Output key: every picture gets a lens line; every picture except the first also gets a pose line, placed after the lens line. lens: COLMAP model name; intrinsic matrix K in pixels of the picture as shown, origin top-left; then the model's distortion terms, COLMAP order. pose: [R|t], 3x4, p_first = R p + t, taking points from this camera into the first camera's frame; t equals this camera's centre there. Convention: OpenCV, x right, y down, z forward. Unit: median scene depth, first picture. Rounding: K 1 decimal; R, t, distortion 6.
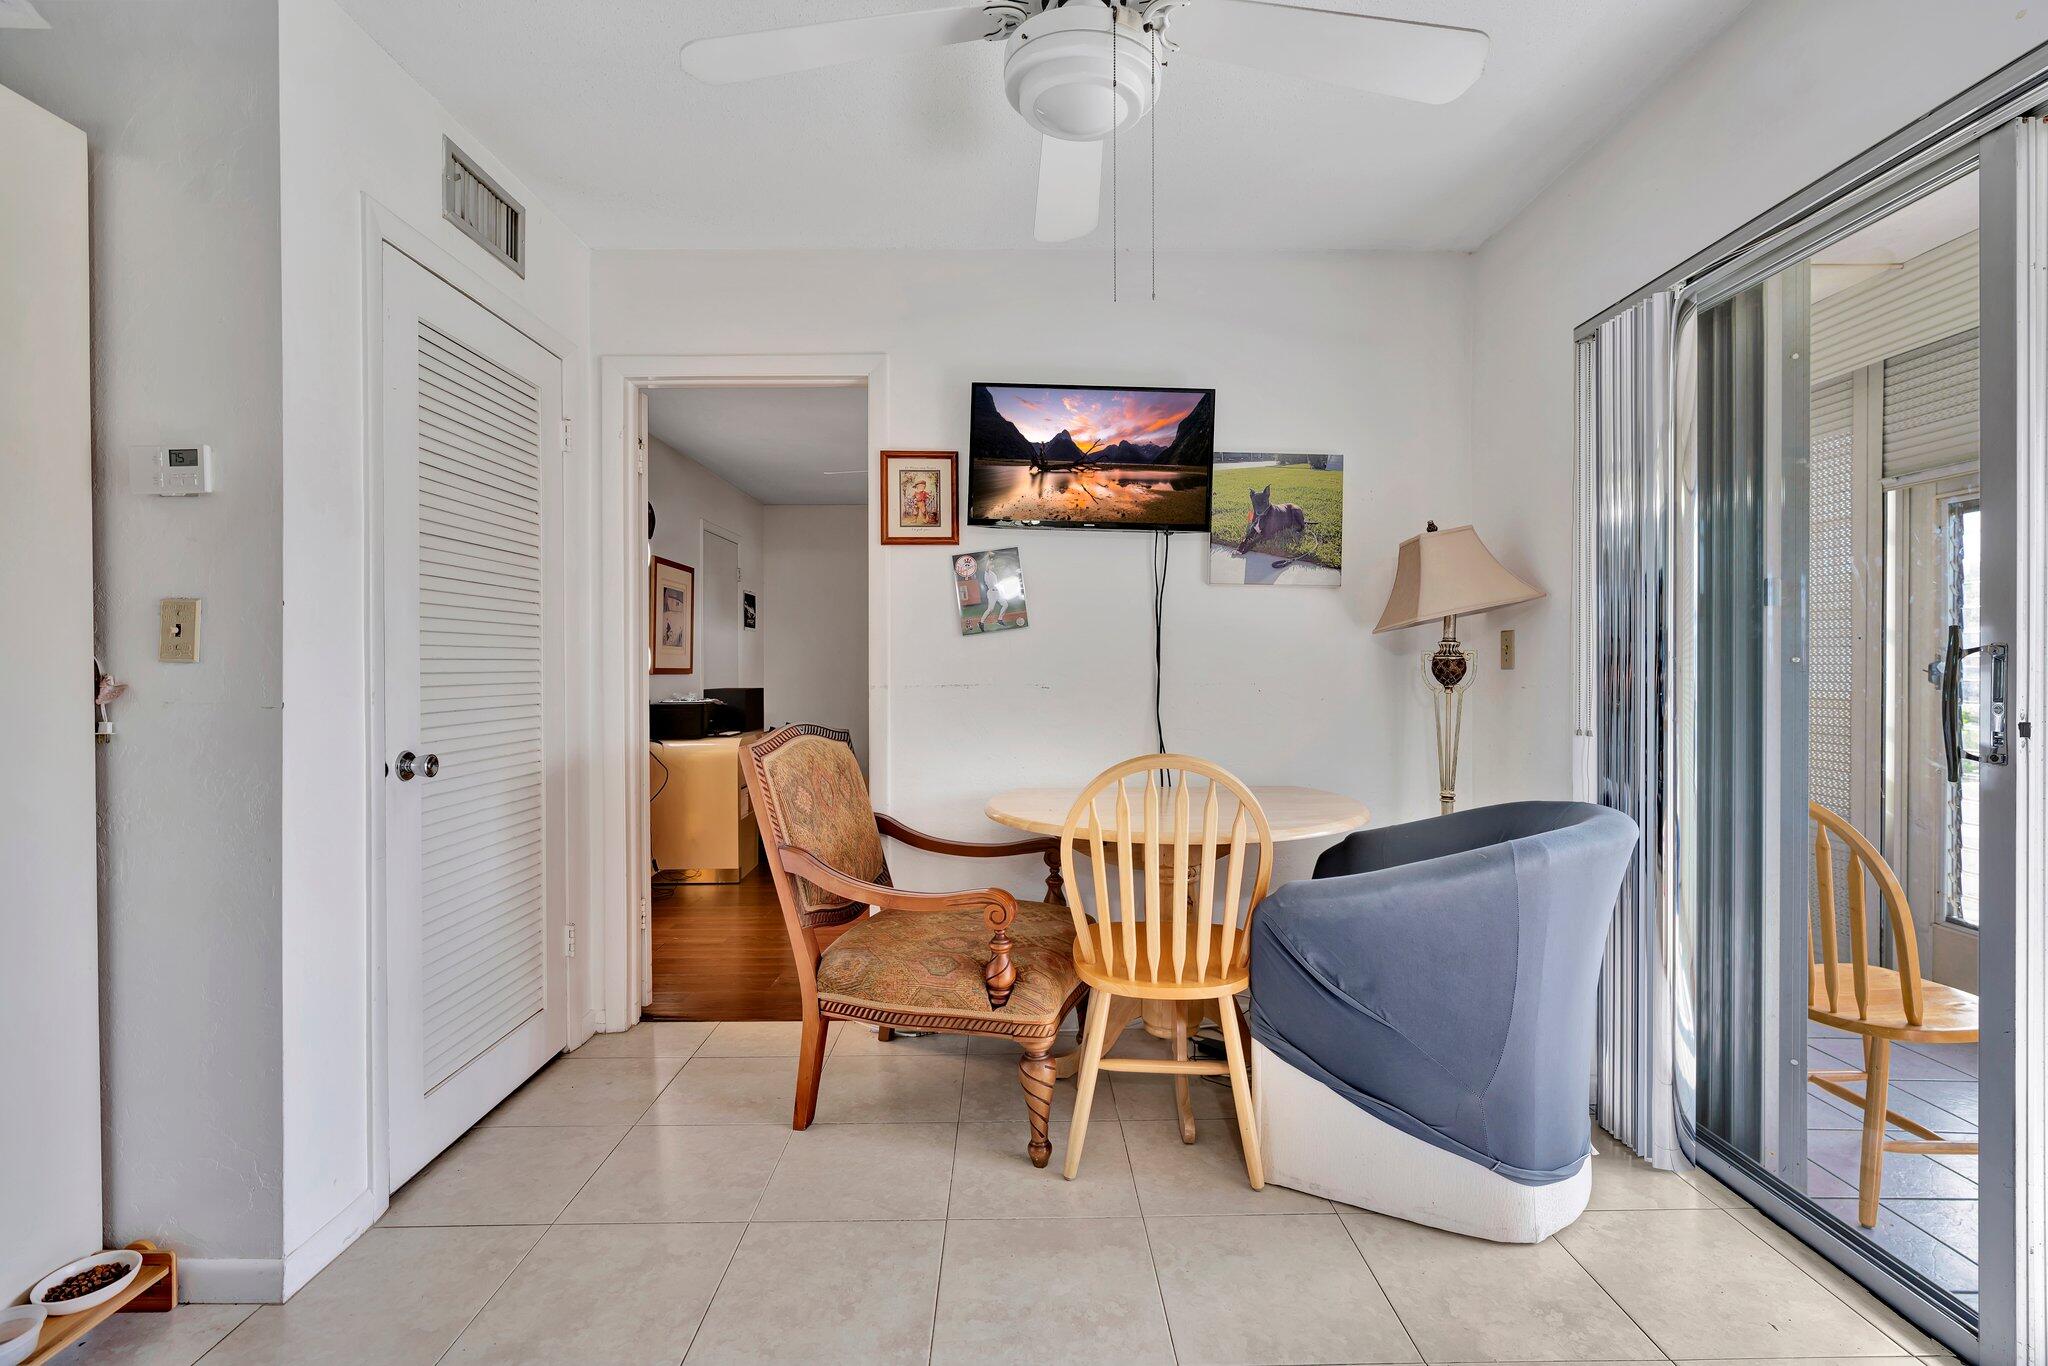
lens RADIAL K [[927.9, 0, 1024.3], [0, 927.9, 670.4], [0, 0, 1]] dist [-0.010614, 0.002336]
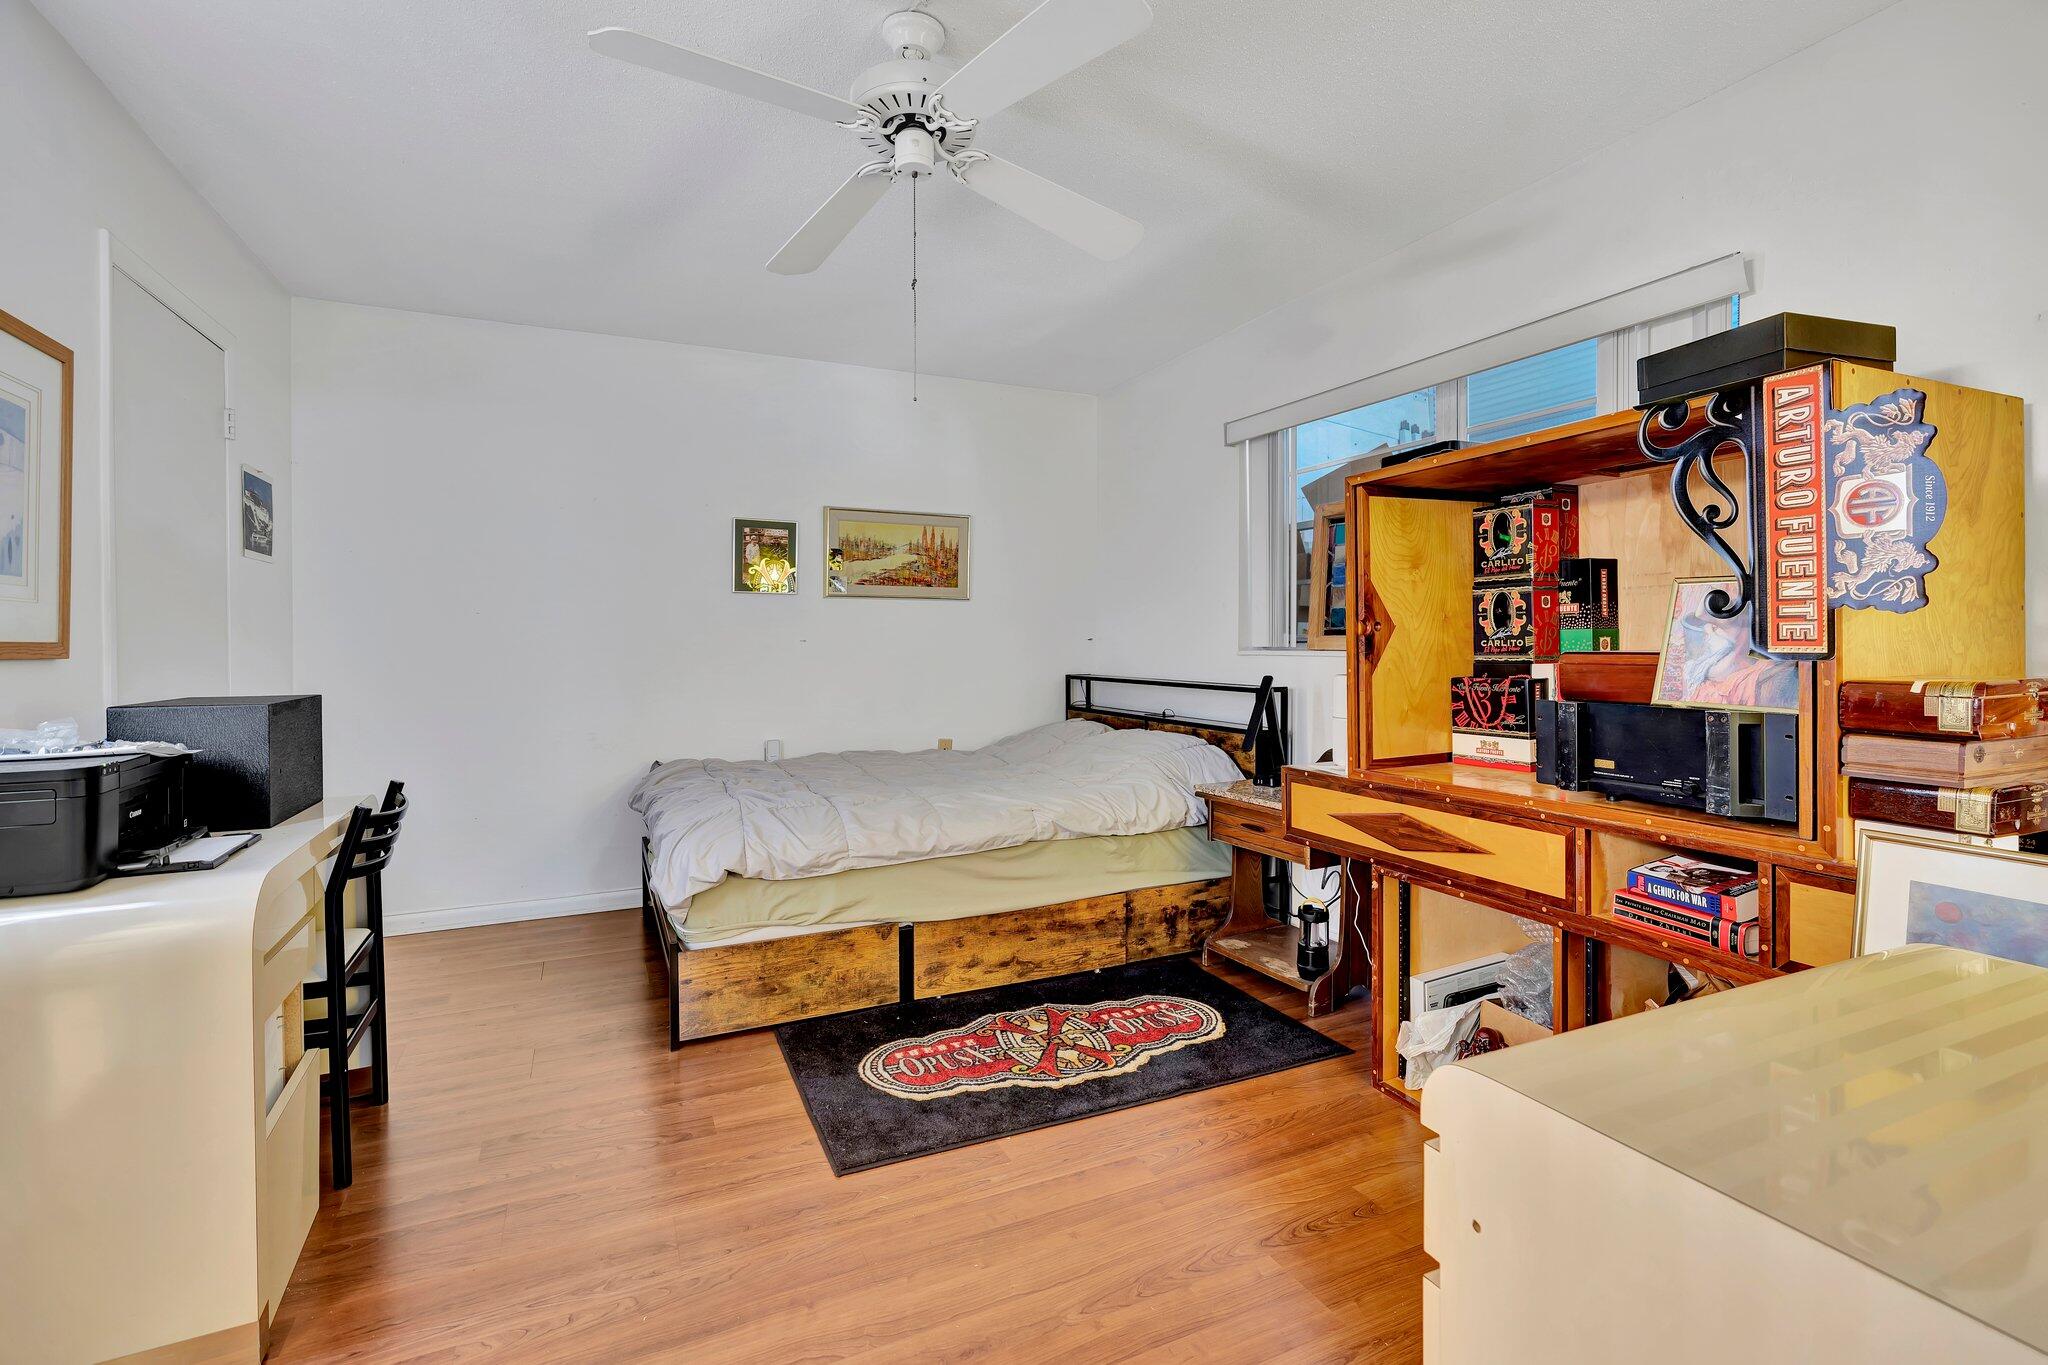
lens RADIAL K [[927.9, 0, 1008.3], [0, 927.9, 644.4], [0, 0, 1]] dist [-0.010614, 0.002336]
pose [[0.913934, -0.006734, 0.405807, -0.167519], [0.008094, 0.999966, -0.001635, 0.001757], [-0.405782, 0.004779, 0.913957, 0.513481]]
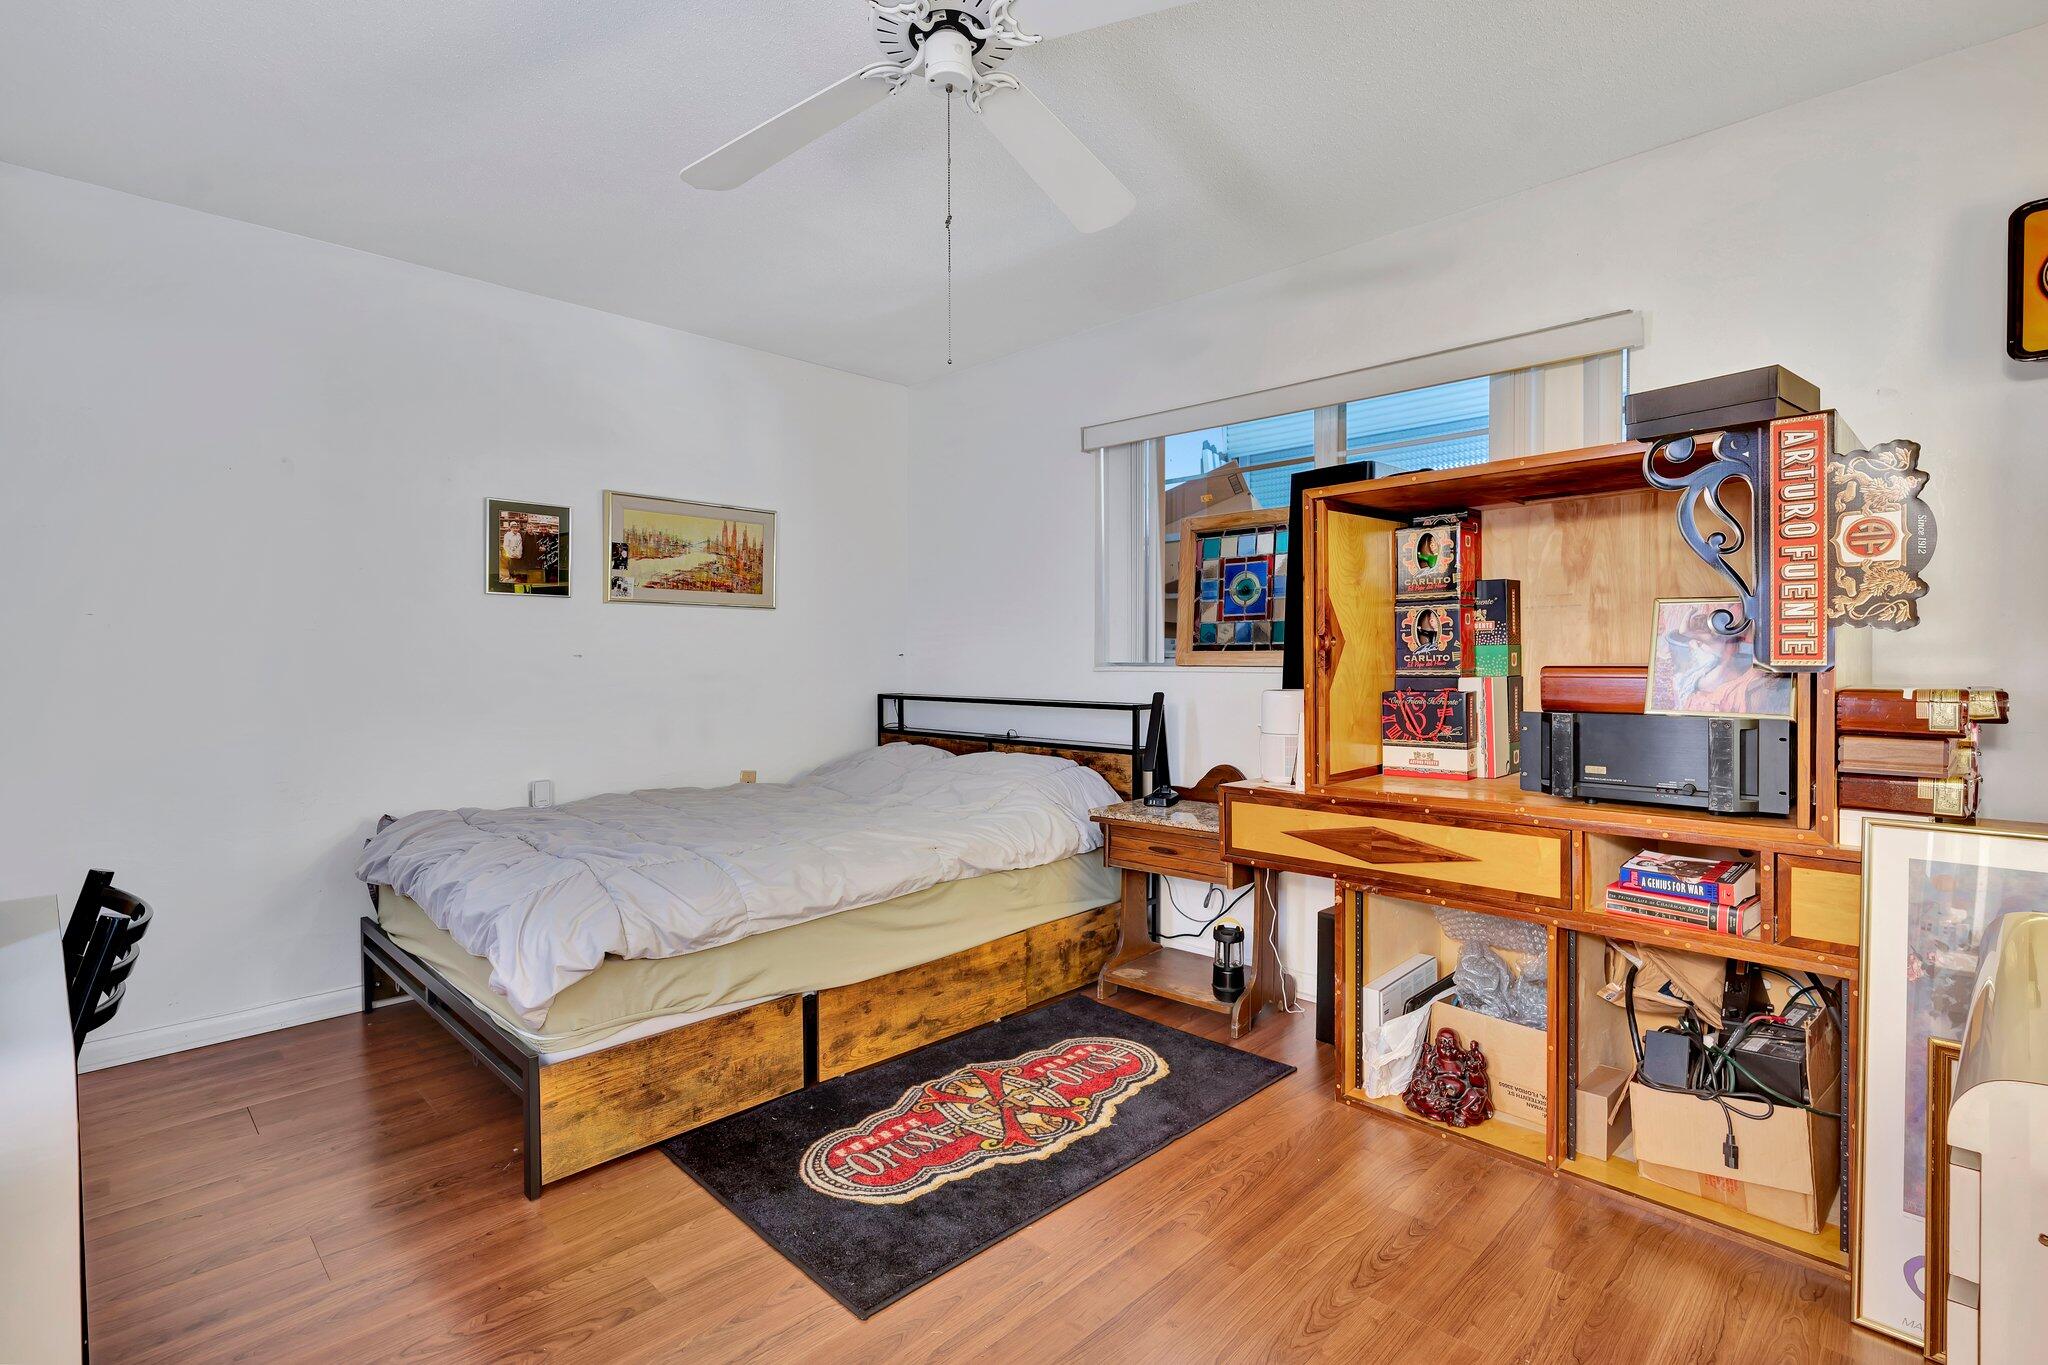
lens RADIAL K [[976.1, 0, 1022.1], [0, 976.1, 671.1], [0, 0, 1]] dist [-0.005184, -0.000400]
pose [[0.712610, -0.013949, 0.701421, -0.243288], [0.008556, 0.999901, 0.011192, 0.001653], [-0.701508, -0.001974, 0.712659, 0.600010]]
